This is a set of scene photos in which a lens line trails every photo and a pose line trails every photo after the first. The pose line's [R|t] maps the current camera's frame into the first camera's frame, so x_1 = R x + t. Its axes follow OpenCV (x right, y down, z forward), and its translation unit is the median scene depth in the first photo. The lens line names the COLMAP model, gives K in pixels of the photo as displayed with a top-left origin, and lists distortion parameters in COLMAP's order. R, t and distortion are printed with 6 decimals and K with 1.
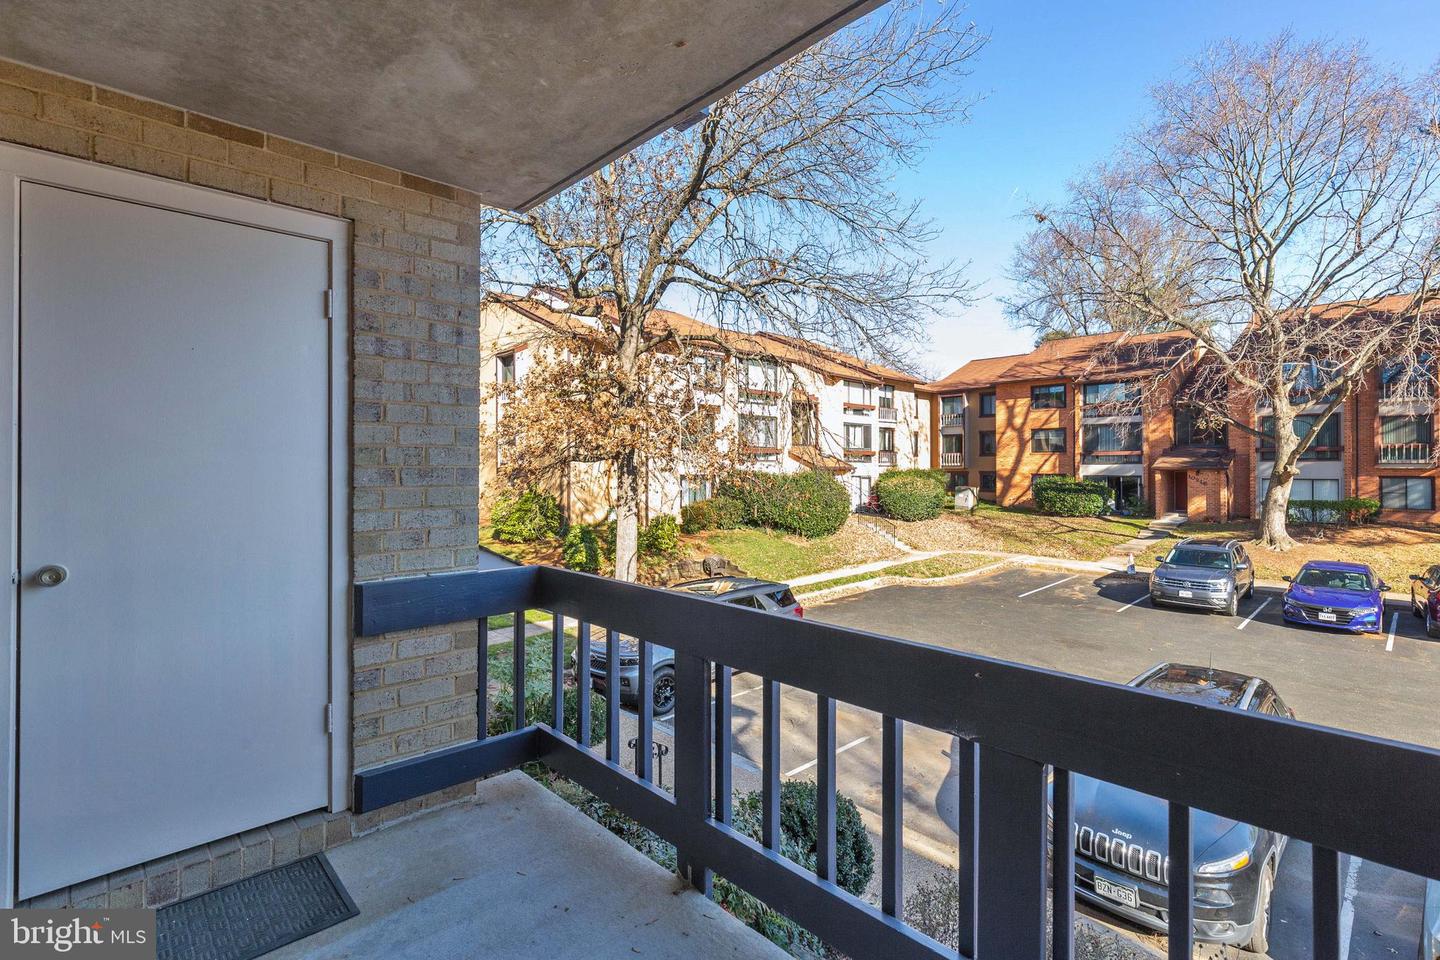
lens RADIAL K [[673.1, 0, 719.4], [0, 673.1, 484.1], [0, 0, 1]] dist [0.003278, -0.000129]
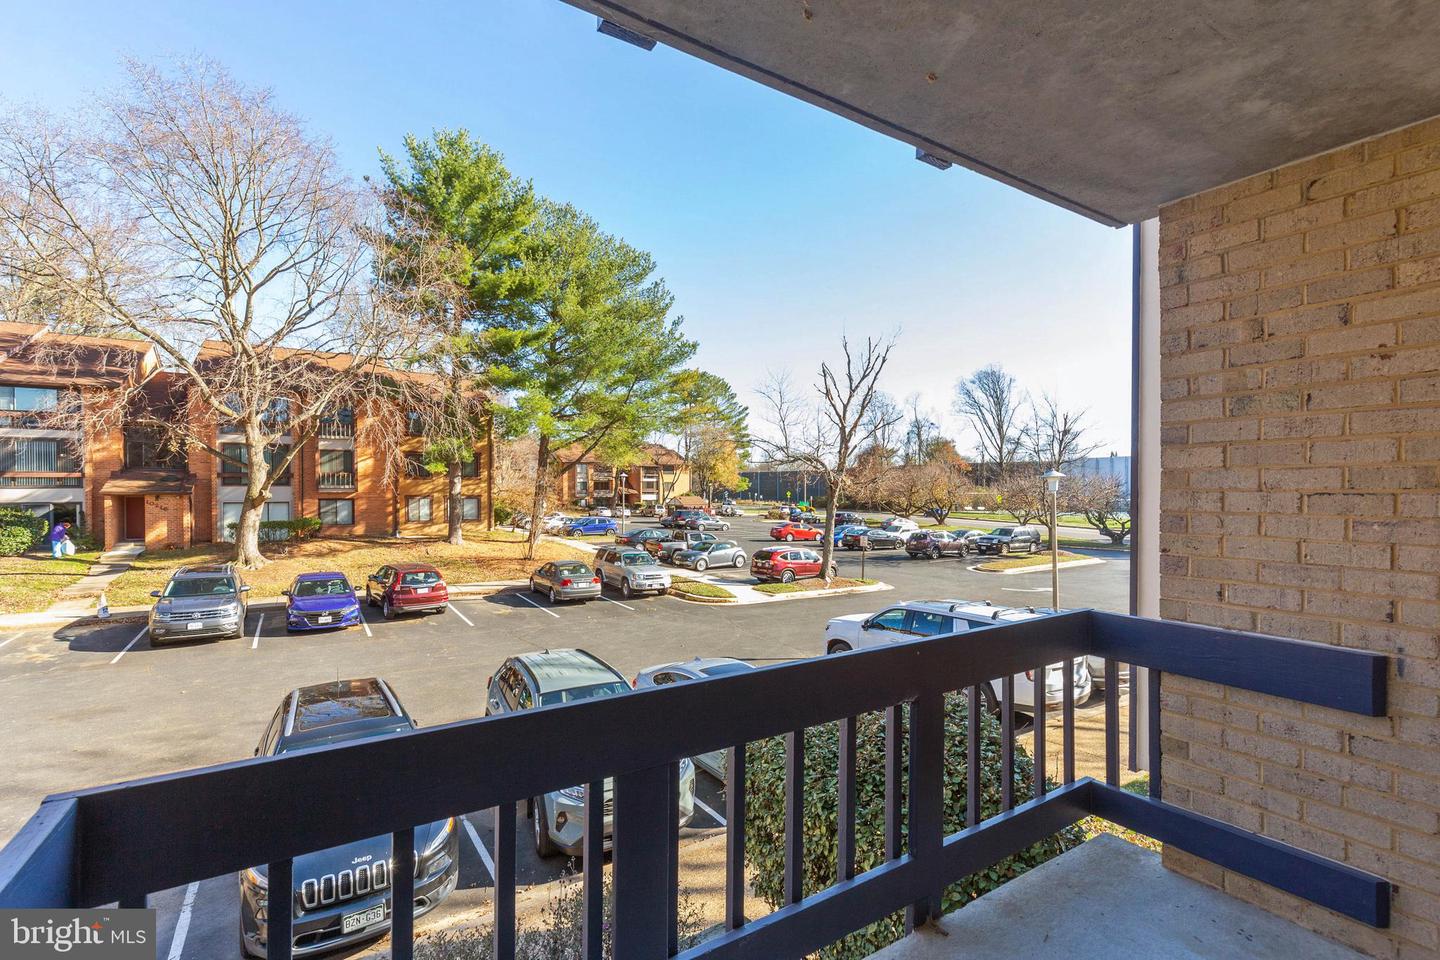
lens RADIAL K [[661.4, 0, 720.8], [0, 661.4, 518.5], [0, 0, 1]] dist [0.002861, 0.000317]
pose [[0.175358, -0.044111, 0.983516, -0.074174], [0.026025, 0.998854, 0.040159, -0.005574], [-0.984161, 0.018554, 0.176305, 0.079587]]
